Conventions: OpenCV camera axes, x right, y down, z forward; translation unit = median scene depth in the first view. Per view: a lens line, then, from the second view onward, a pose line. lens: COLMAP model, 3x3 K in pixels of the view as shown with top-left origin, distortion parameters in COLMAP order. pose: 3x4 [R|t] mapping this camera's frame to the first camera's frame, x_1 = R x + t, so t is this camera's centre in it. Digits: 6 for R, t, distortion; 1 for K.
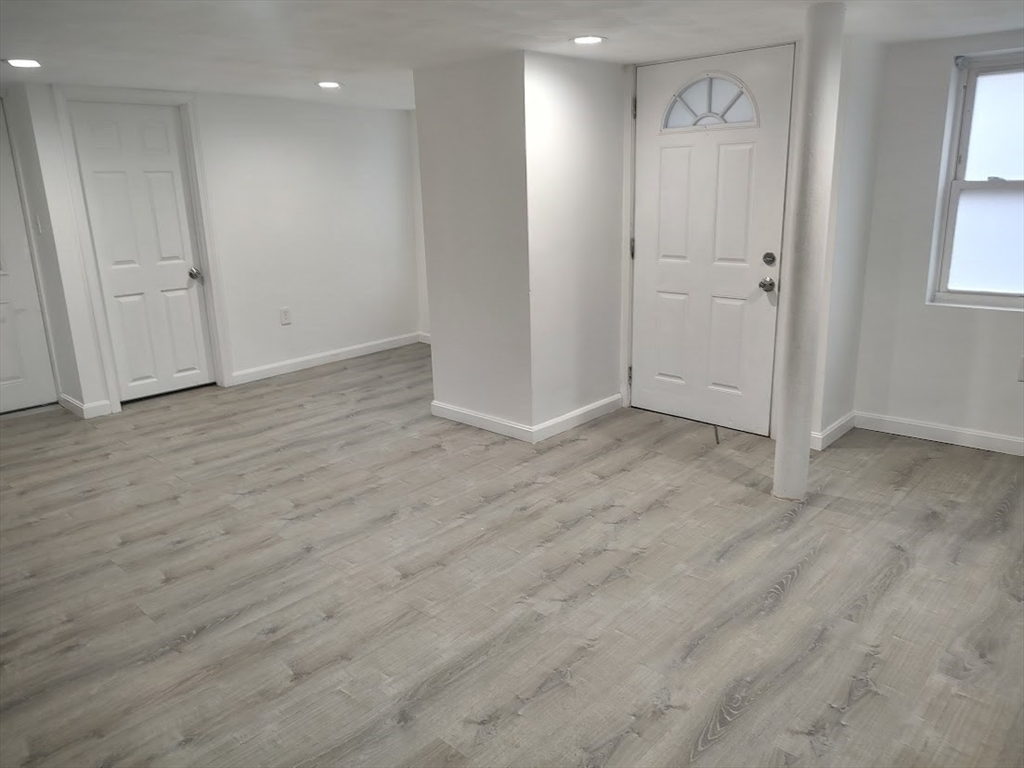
lens RADIAL K [[732.3, 0, 514.1], [0, 732.3, 383.2], [0, 0, 1]] dist [0.025299, -0.006413]
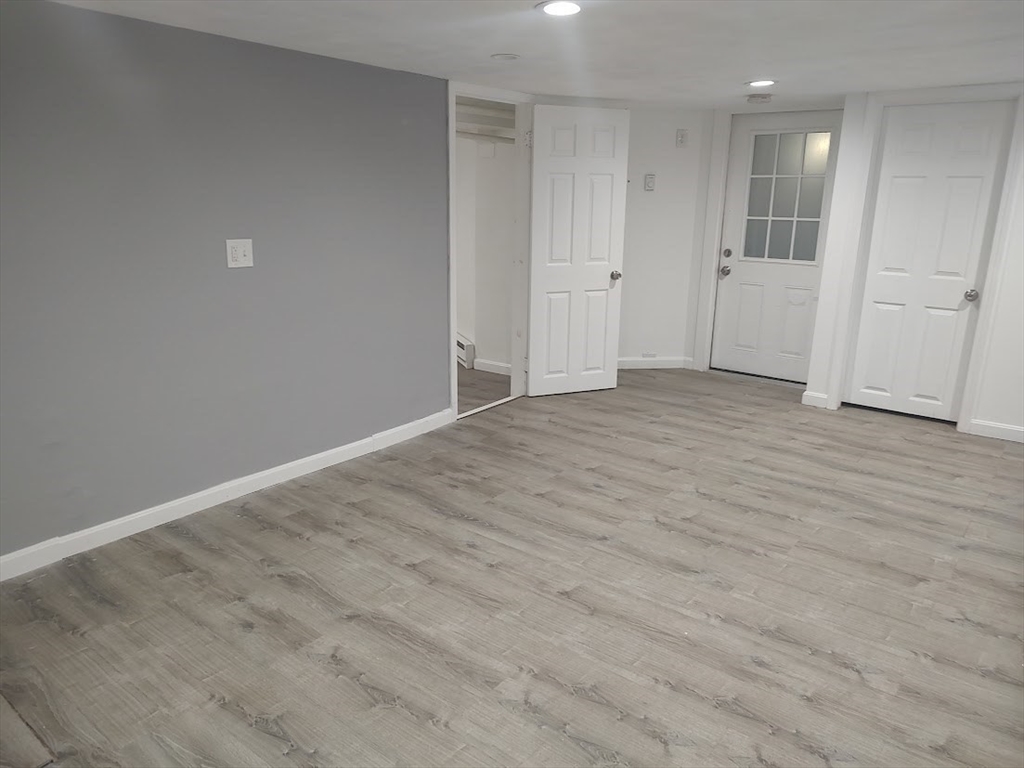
lens RADIAL K [[732.3, 0, 513.7], [0, 732.3, 383.5], [0, 0, 1]] dist [0.025299, -0.006413]
pose [[0.089419, 0.283066, -0.954923, 0.501907], [-0.280842, 0.927026, 0.248499, -0.158651], [0.955580, 0.245962, 0.162390, 0.505163]]
